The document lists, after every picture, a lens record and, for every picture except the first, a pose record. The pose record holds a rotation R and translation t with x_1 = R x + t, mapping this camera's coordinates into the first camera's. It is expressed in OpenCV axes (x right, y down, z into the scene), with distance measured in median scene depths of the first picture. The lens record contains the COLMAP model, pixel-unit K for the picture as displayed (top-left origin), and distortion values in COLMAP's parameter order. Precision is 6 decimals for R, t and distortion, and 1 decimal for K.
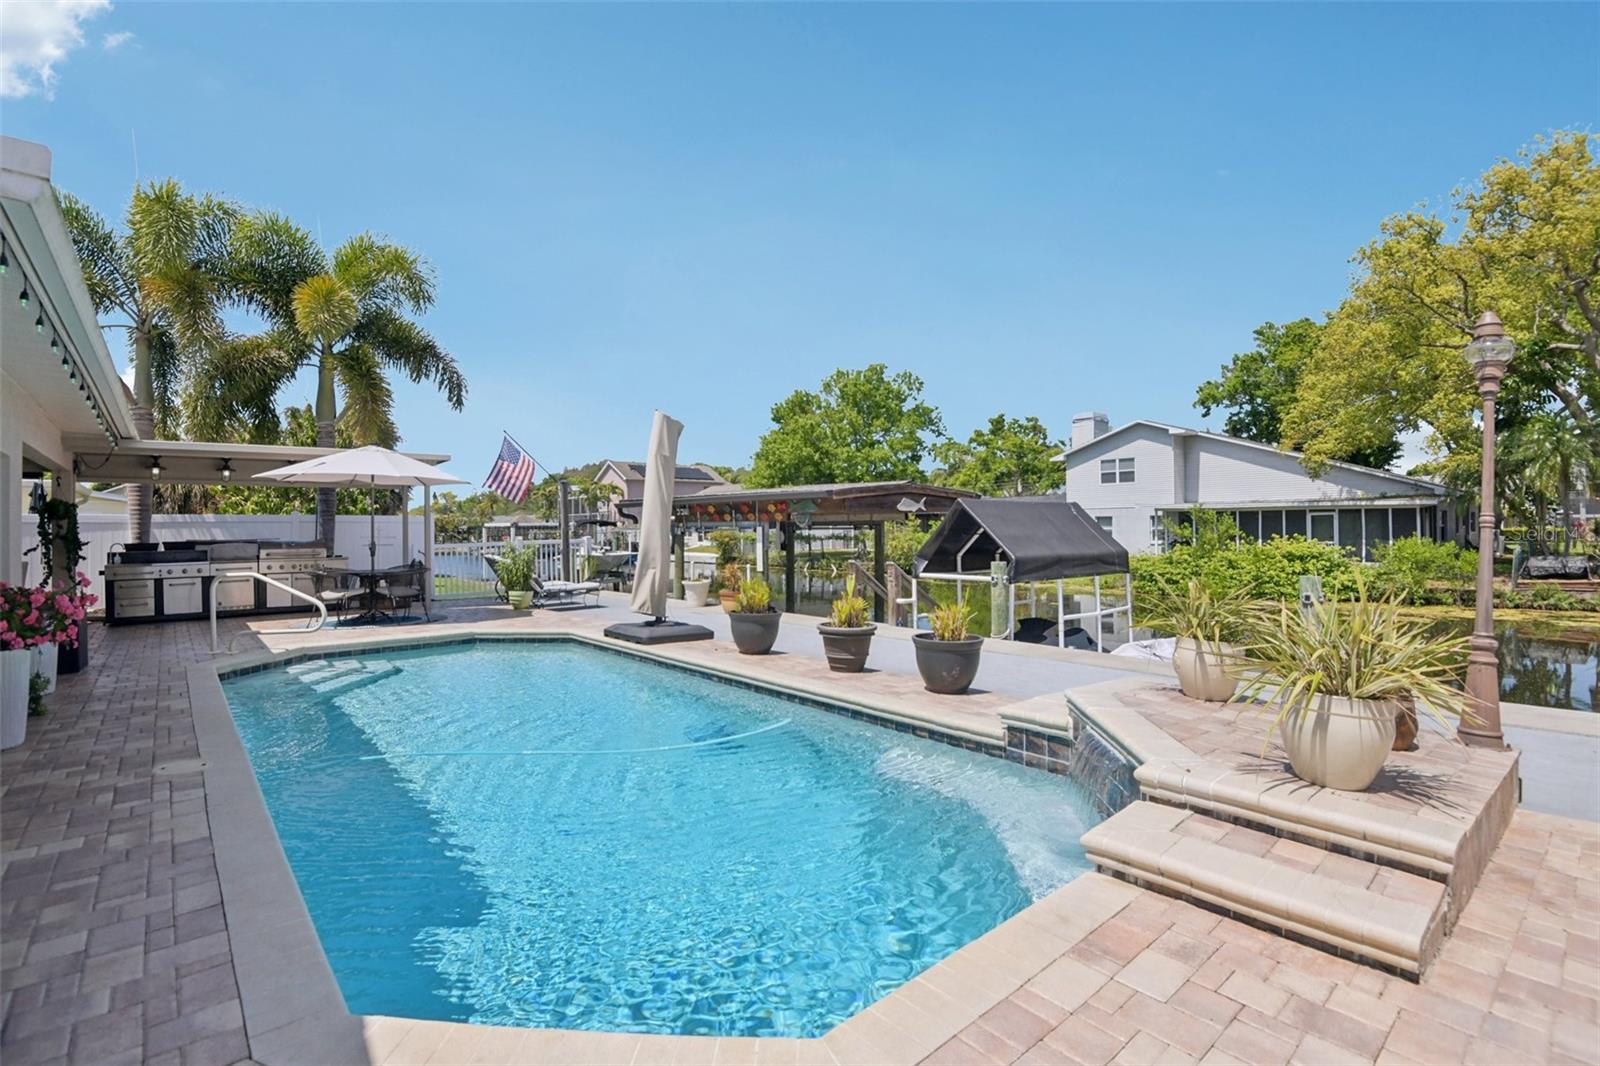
lens RADIAL K [[715.7, 0, 793.2], [0, 715.7, 526.4], [0, 0, 1]] dist [-0.000014, -0.035364]
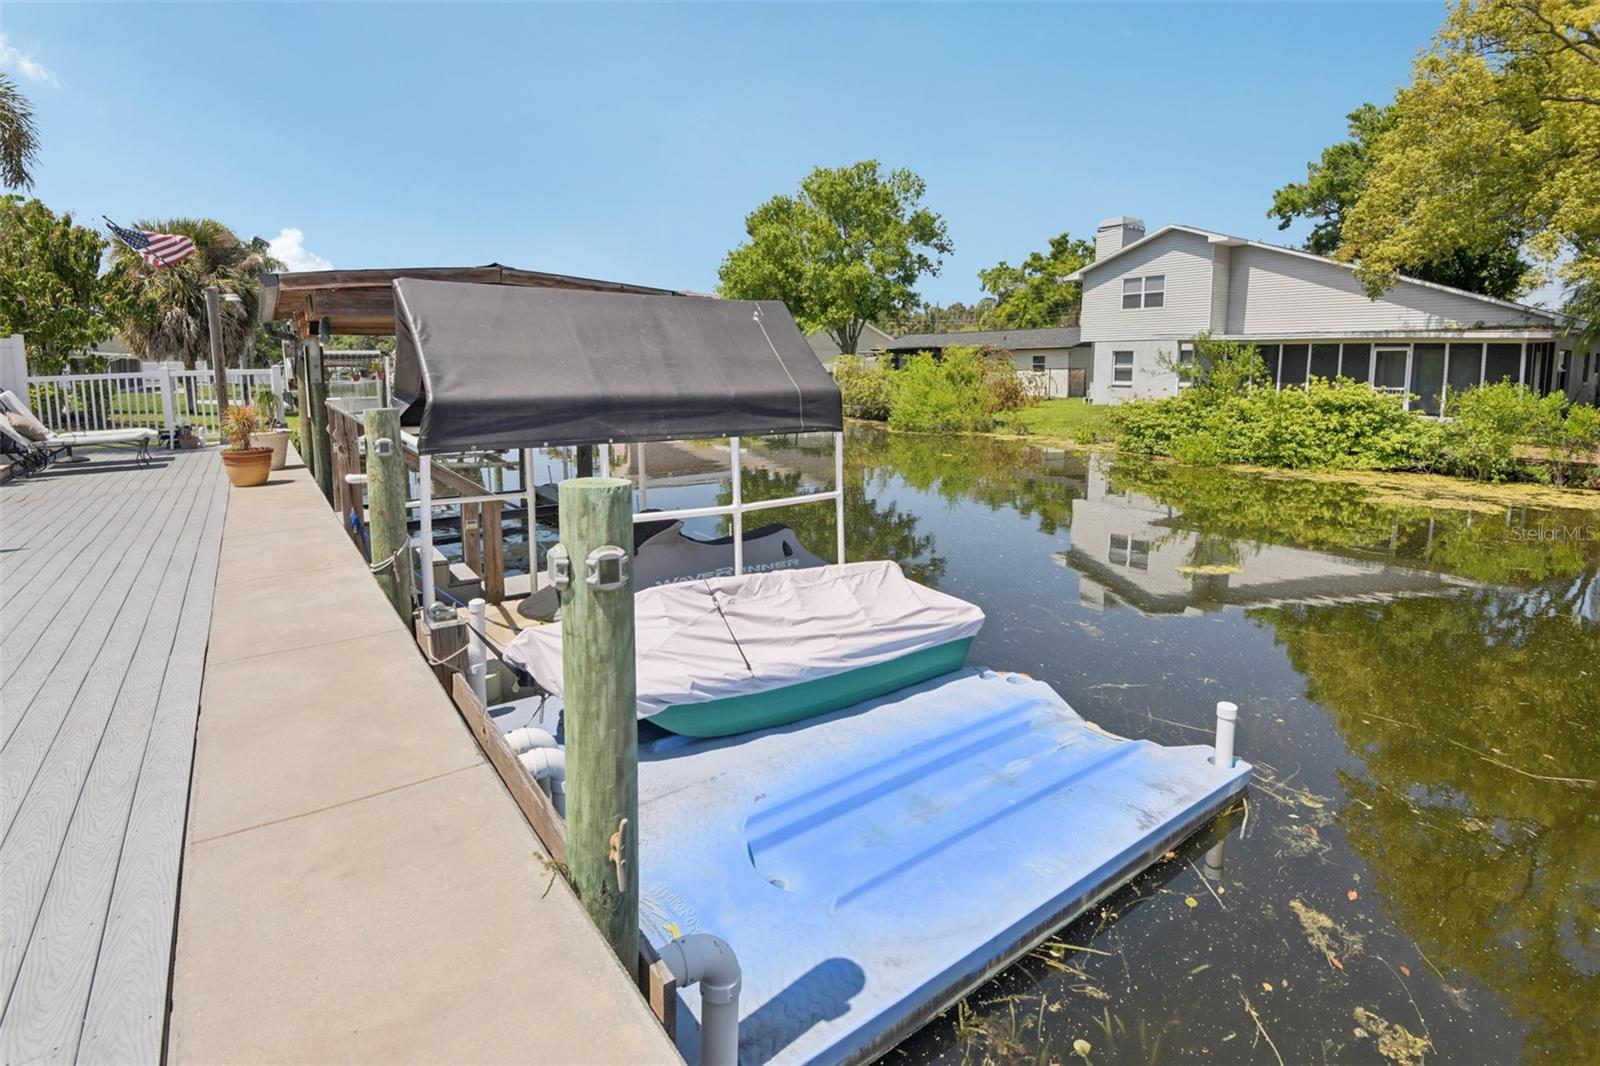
lens RADIAL K [[753.5, 0, 800.6], [0, 753.5, 461.6], [0, 0, 1]] dist [-0.038065, -0.010015]
pose [[0.996042, 0.020326, -0.086528, 0.162007], [-0.009124, 0.991739, 0.127944, 0.005115], [0.088414, -0.126648, 0.988000, 0.143828]]
